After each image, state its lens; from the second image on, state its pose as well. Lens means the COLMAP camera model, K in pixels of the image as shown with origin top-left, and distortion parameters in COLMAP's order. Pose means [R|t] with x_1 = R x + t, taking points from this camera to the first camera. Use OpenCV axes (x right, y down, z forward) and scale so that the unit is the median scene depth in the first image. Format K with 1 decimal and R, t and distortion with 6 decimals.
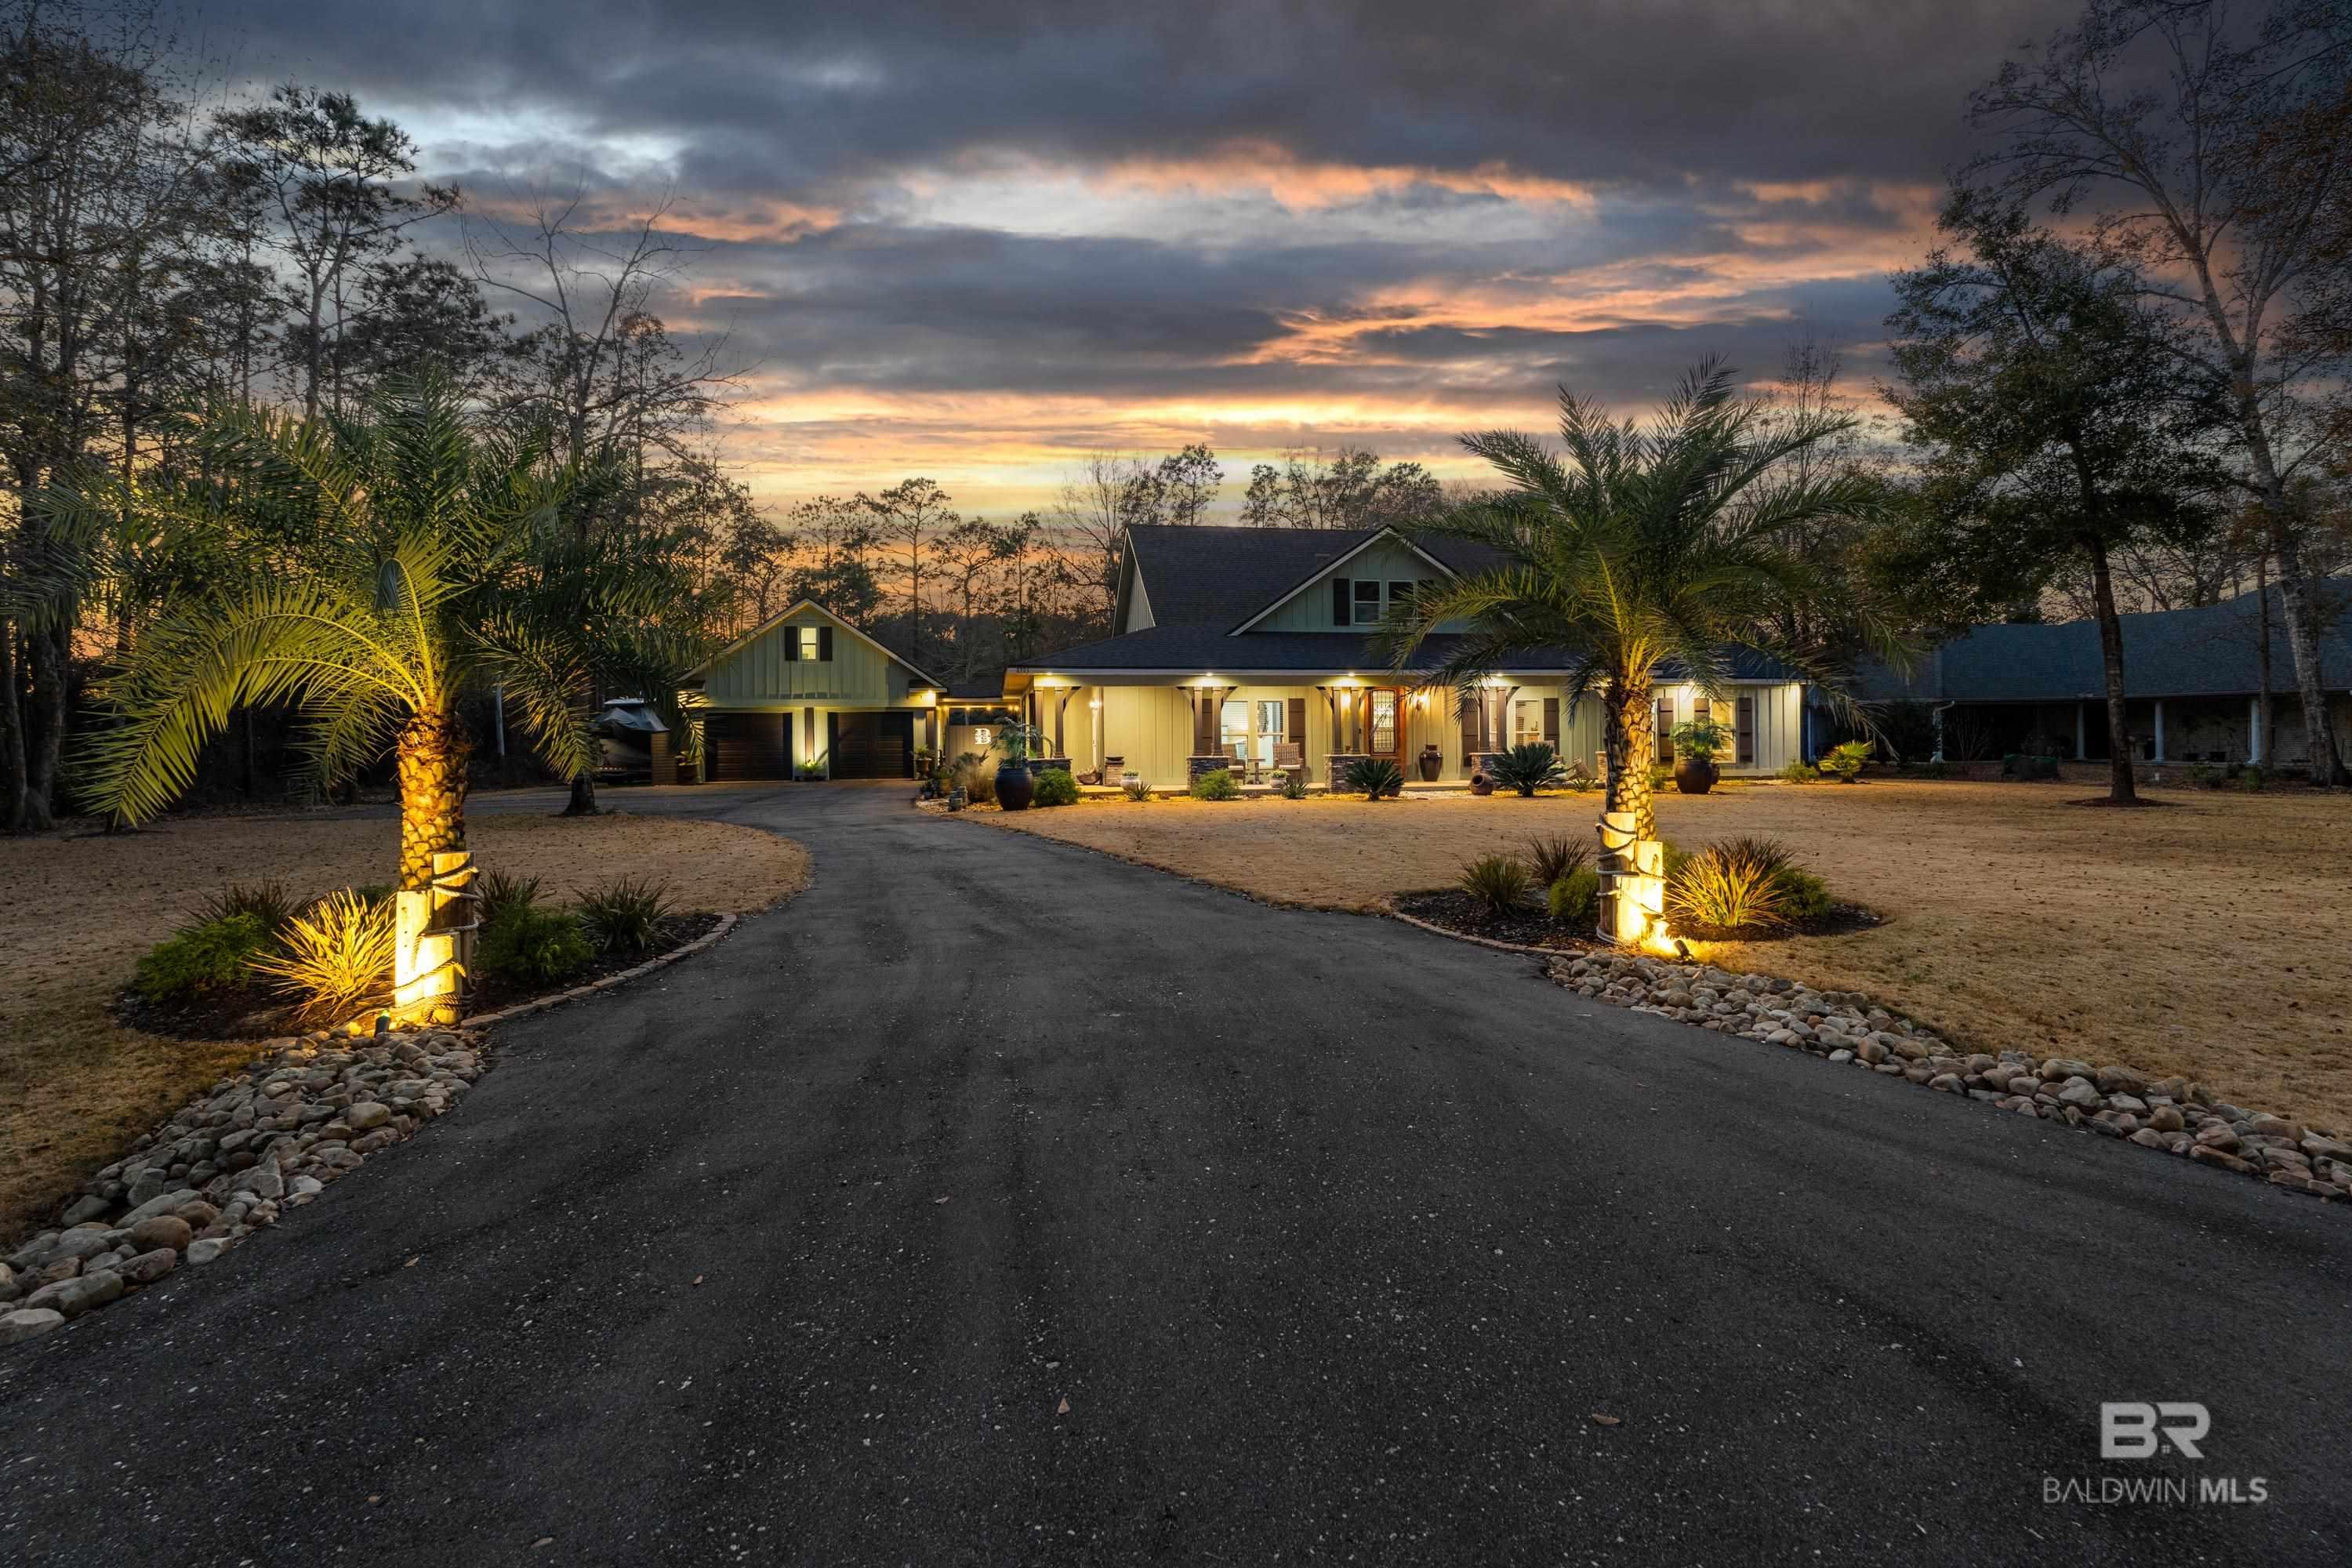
lens RADIAL K [[1100.8, 0, 1135.0], [0, 1100.8, 793.7], [0, 0, 1]] dist [0.001631, 0.000135]
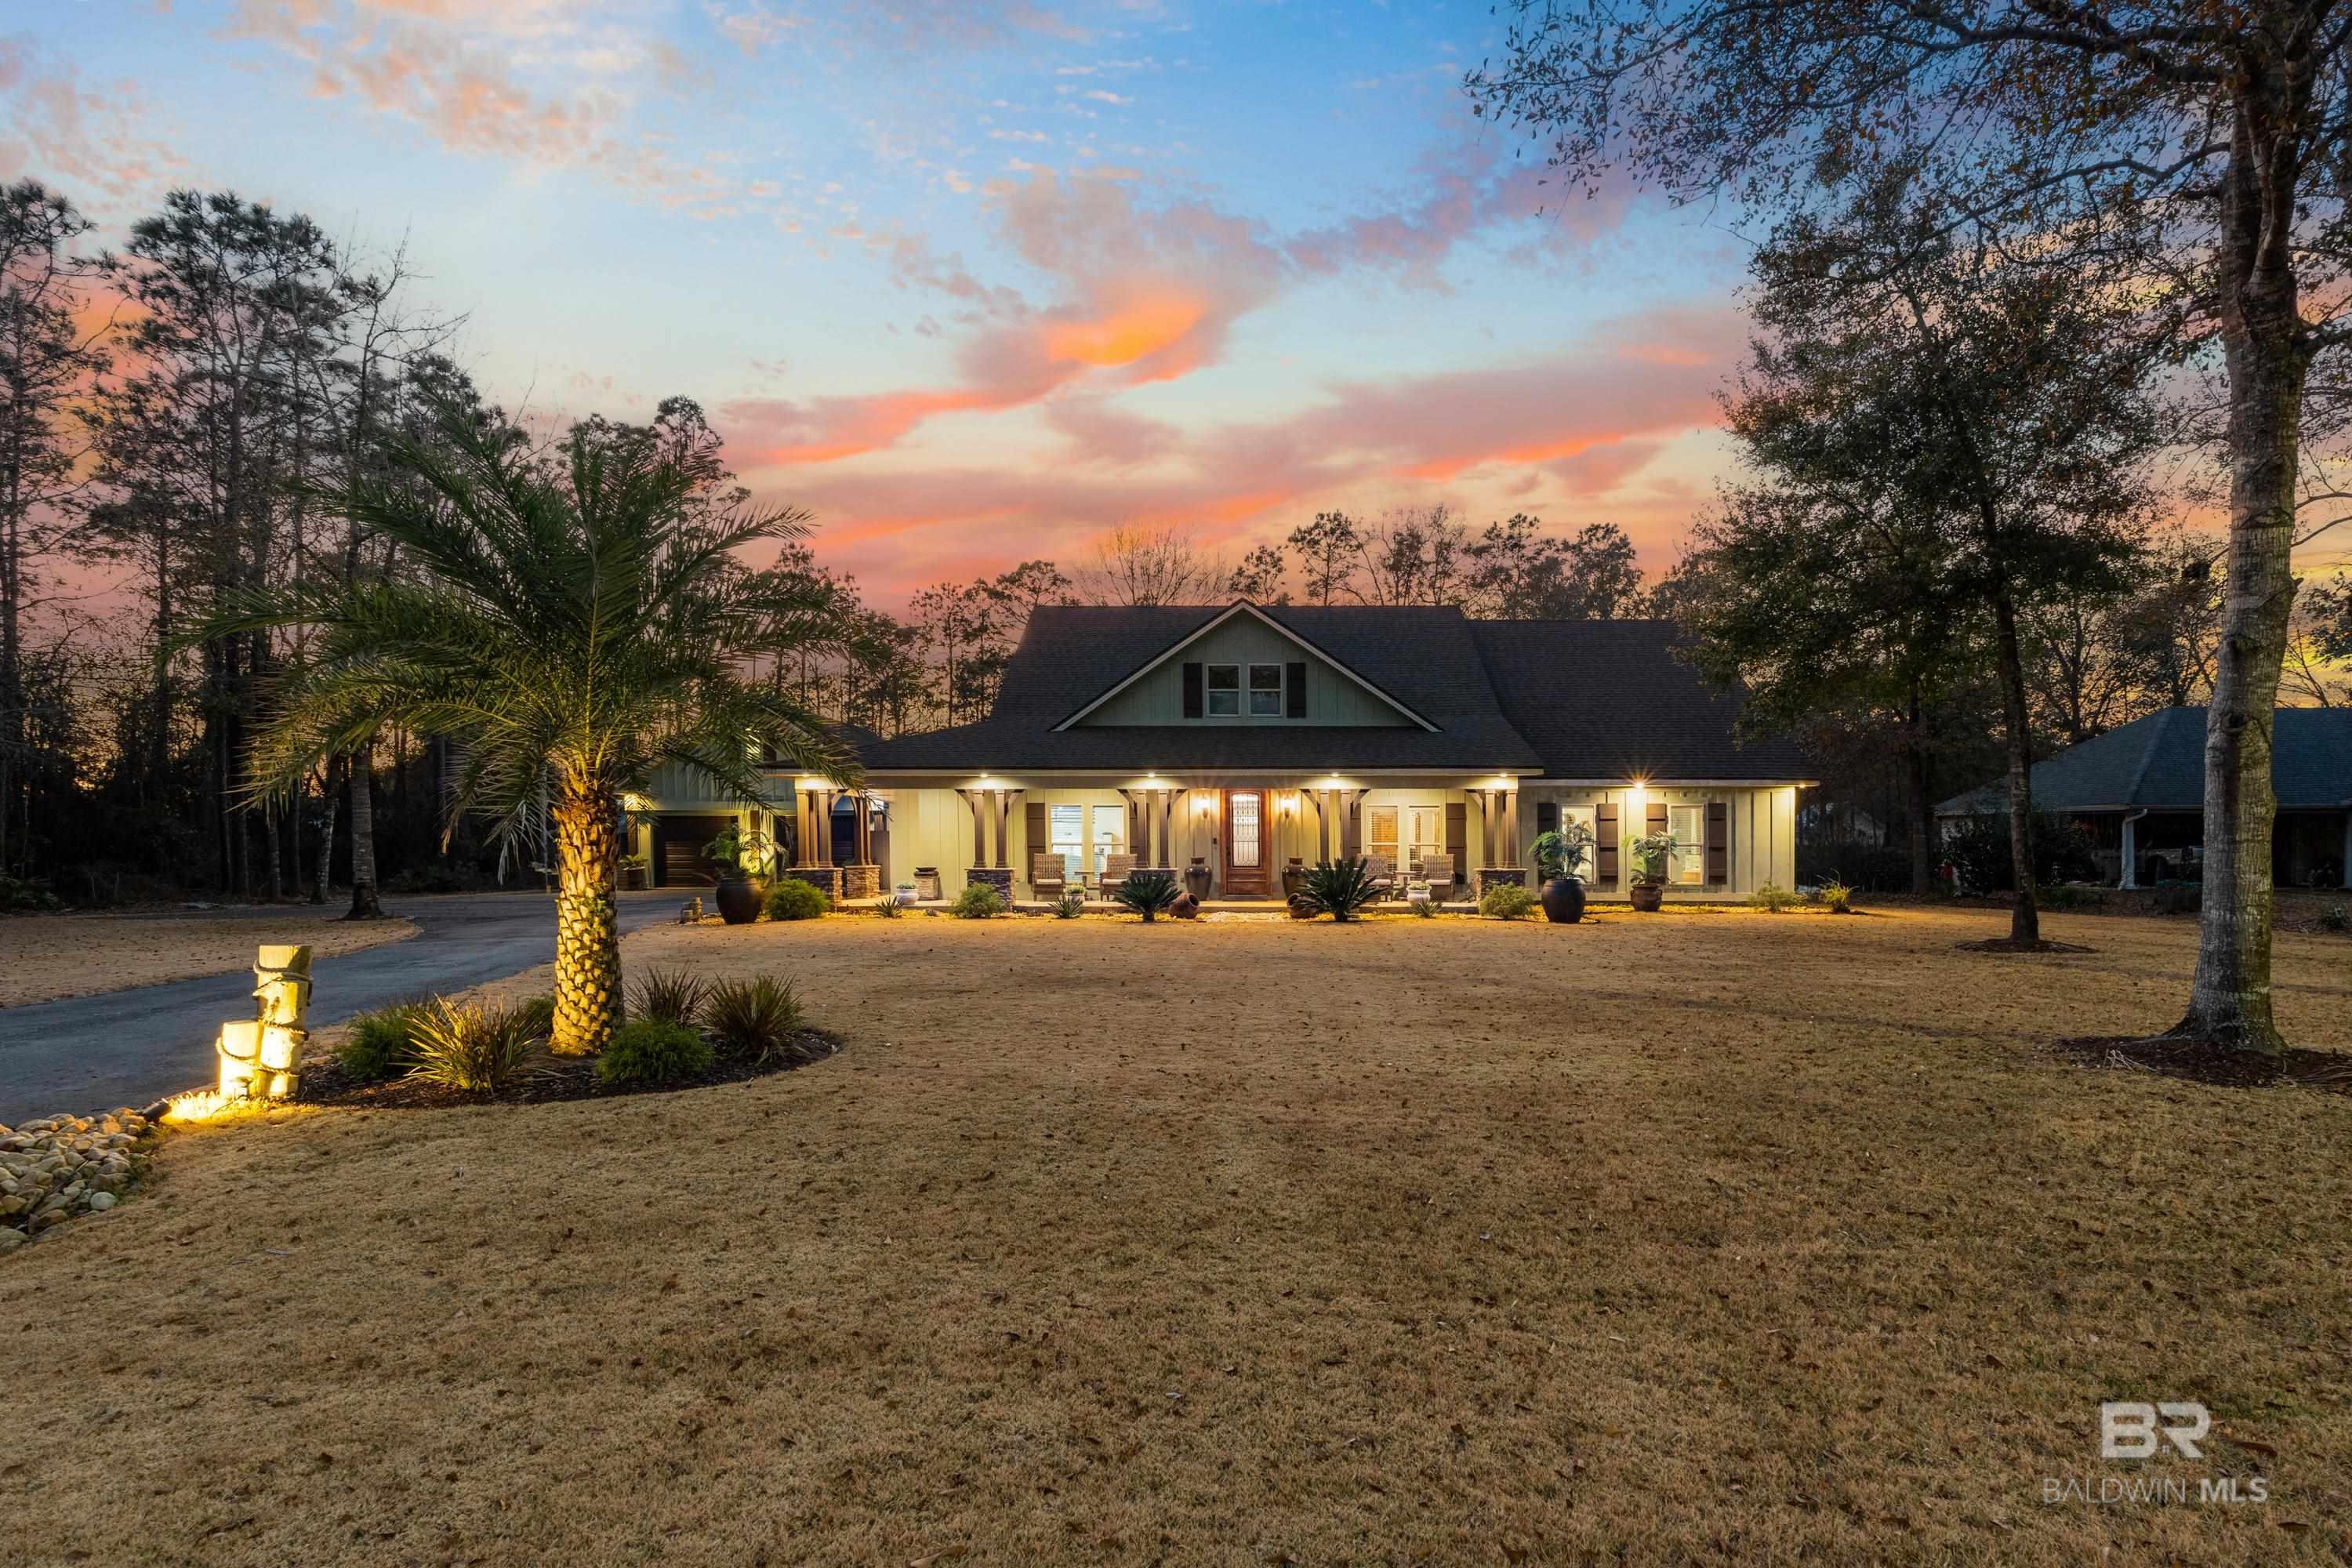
lens RADIAL K [[1241.2, 0, 1178.7], [0, 1241.2, 857.2], [0, 0, 1]] dist [-0.003630, -0.000500]
pose [[0.981068, 0.012012, -0.193290, 0.345905], [-0.019831, 0.999059, -0.038567, -0.006534], [0.192644, 0.041670, 0.980383, 0.051245]]
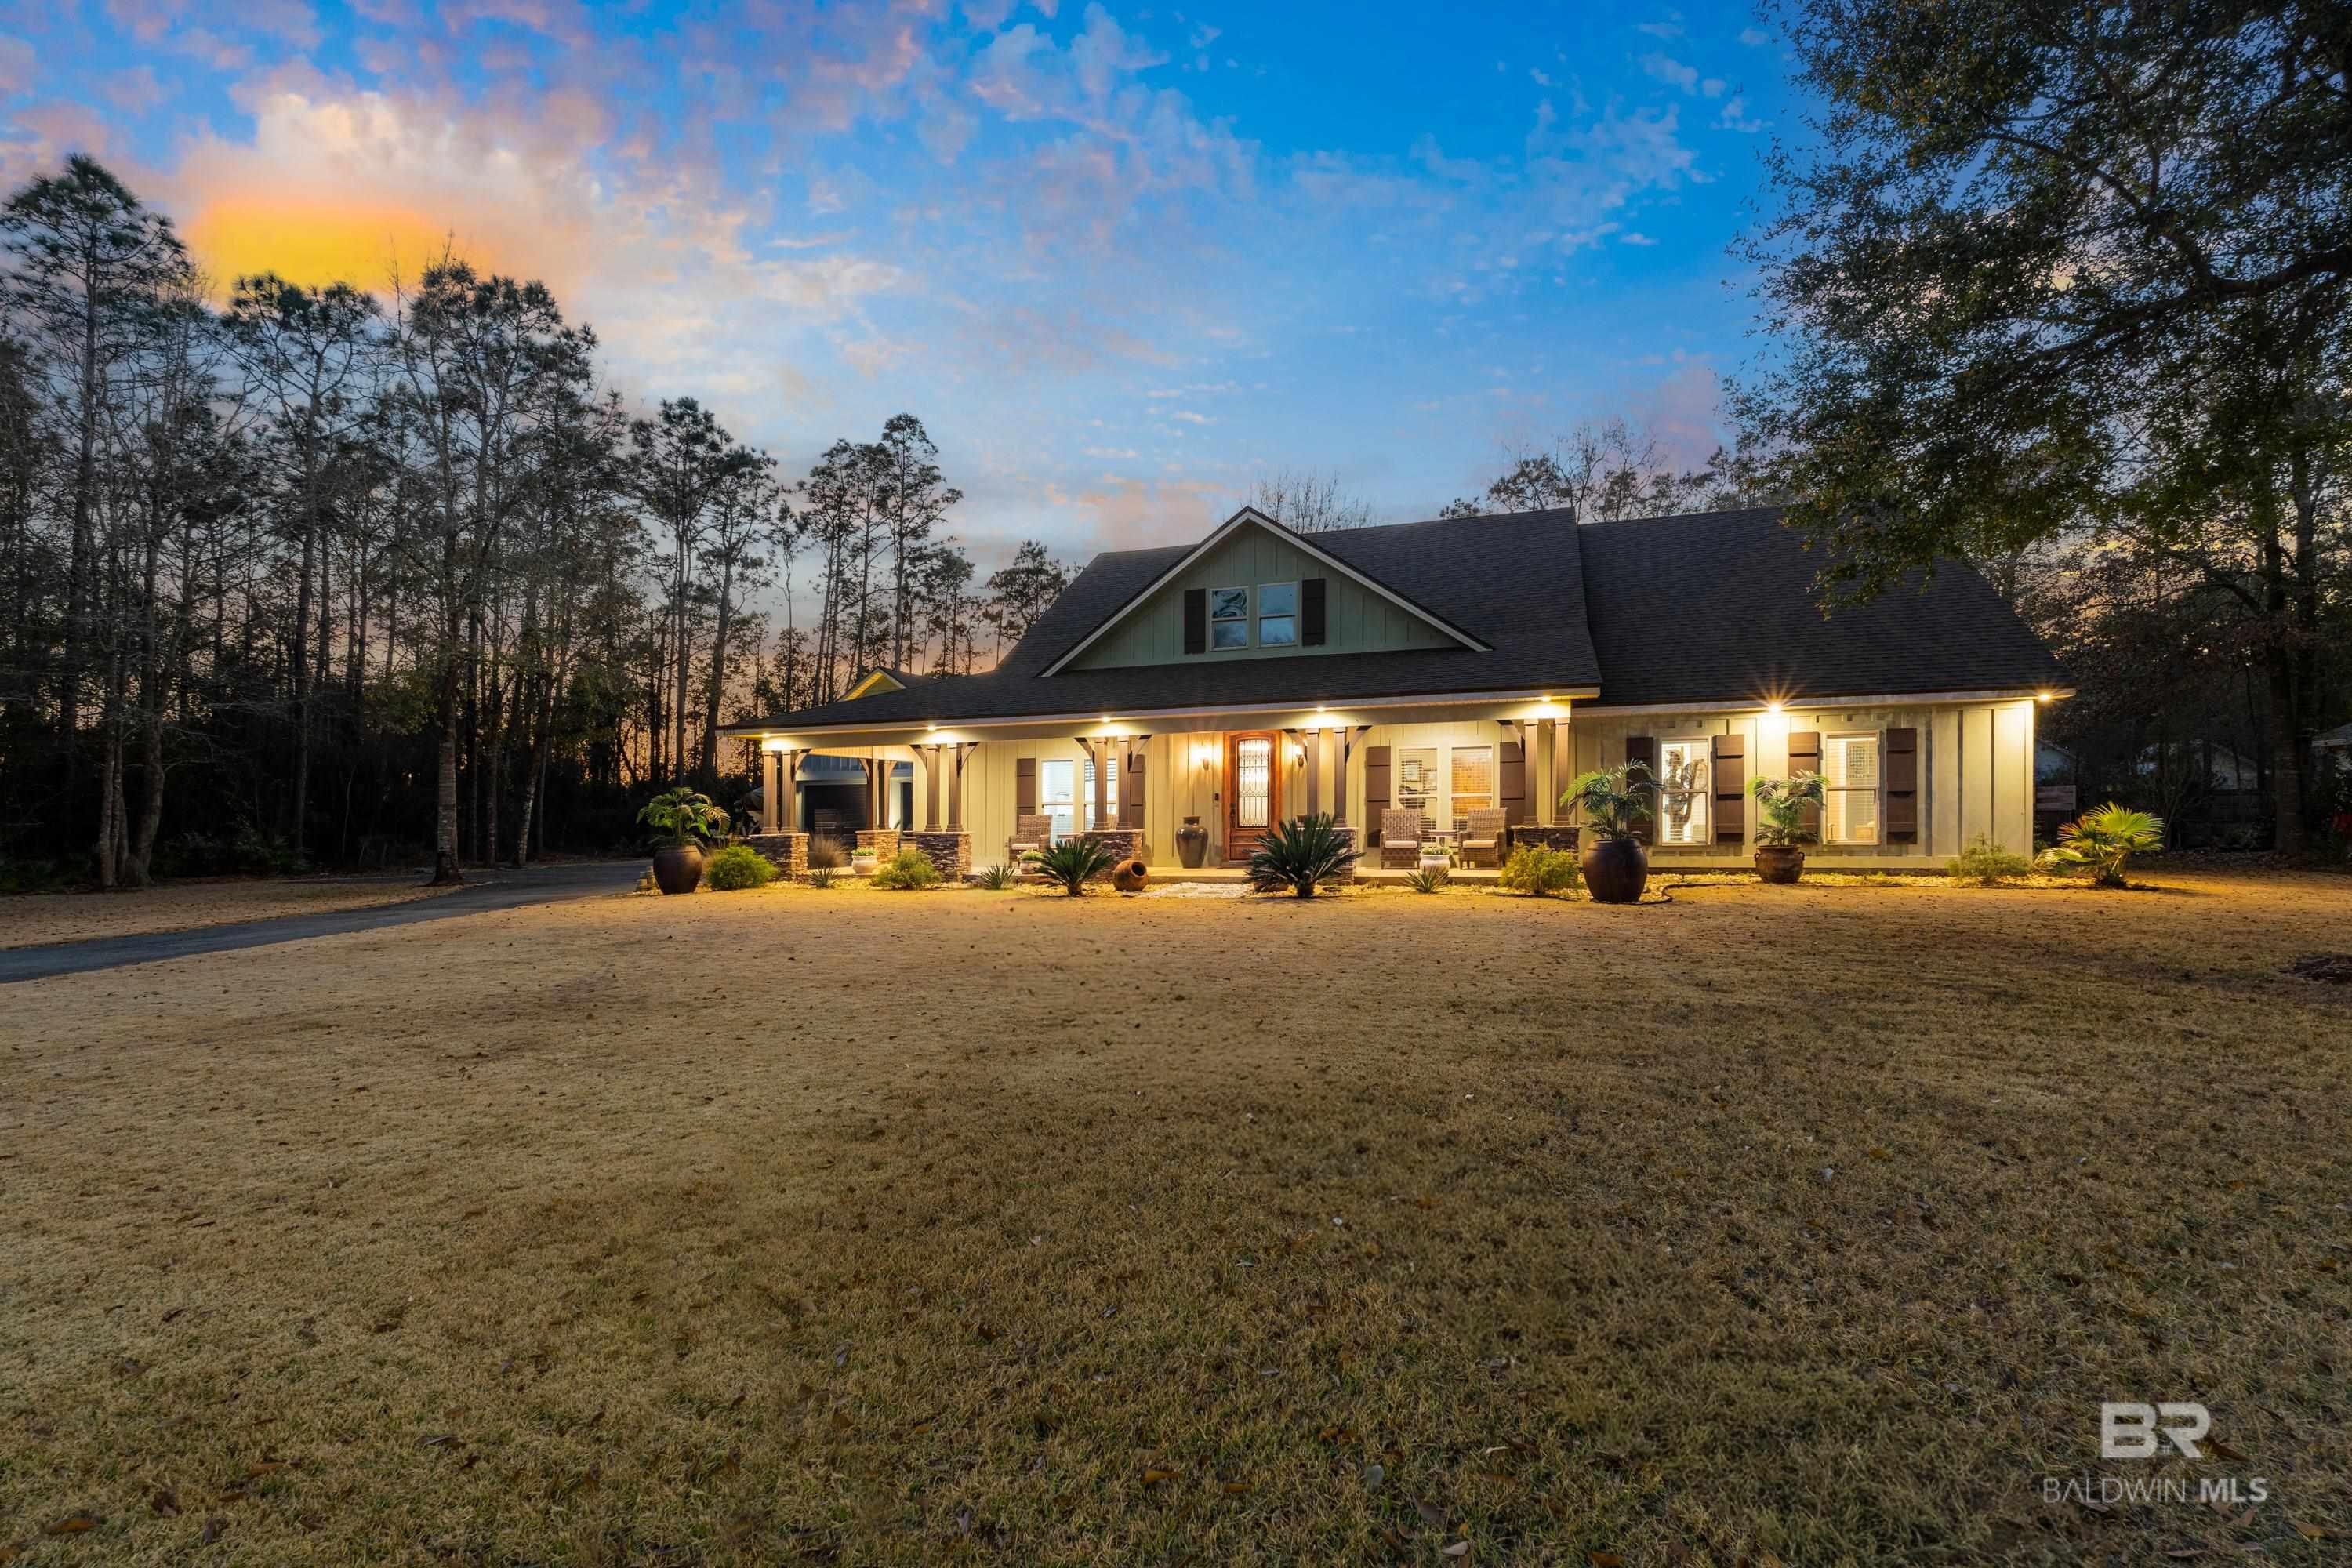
lens RADIAL K [[1100.8, 0, 1135.0], [0, 1100.8, 793.7], [0, 0, 1]] dist [0.001631, 0.000135]
pose [[0.881938, -0.012359, -0.471203, 0.473276], [-0.016912, 0.998183, -0.057833, -0.015732], [0.471062, 0.058974, 0.880127, 0.328266]]
